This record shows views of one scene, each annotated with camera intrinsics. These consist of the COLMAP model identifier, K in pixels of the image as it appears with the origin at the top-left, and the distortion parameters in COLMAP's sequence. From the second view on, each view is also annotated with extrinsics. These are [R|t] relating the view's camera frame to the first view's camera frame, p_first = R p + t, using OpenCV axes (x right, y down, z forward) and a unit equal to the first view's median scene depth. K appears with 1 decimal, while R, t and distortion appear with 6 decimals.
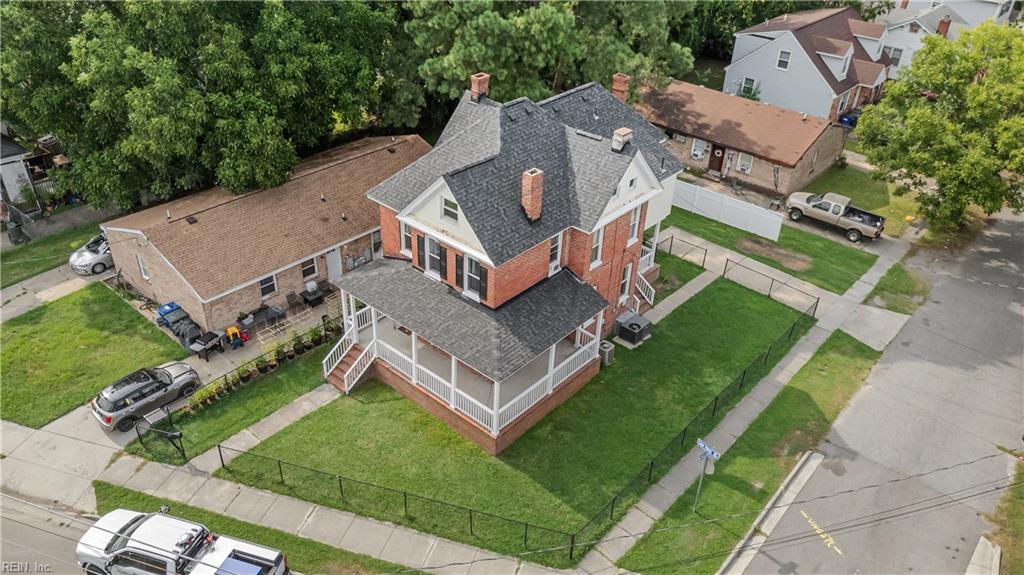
lens RADIAL K [[759.4, 0, 512.0], [0, 759.4, 287.5], [0, 0, 1]] dist [0.055799, -0.054630]
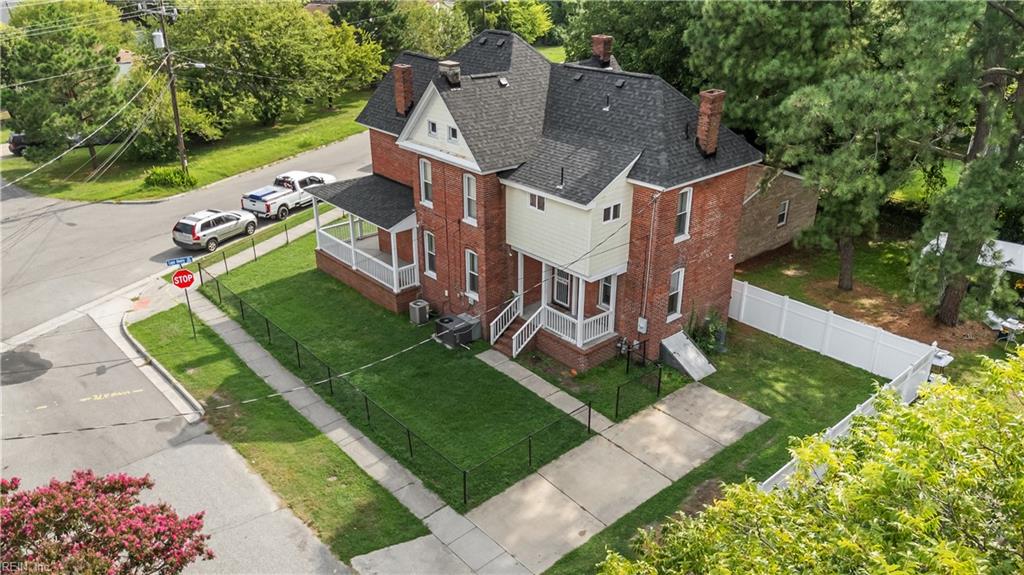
lens RADIAL K [[724.1, 0, 515.8], [0, 724.1, 308.4], [0, 0, 1]] dist [0.008276, 0.000998]
pose [[-0.115950, 0.404113, -0.907330, 0.983165], [-0.550947, 0.733911, 0.397281, -0.359110], [0.826446, 0.545956, 0.137548, 1.067959]]
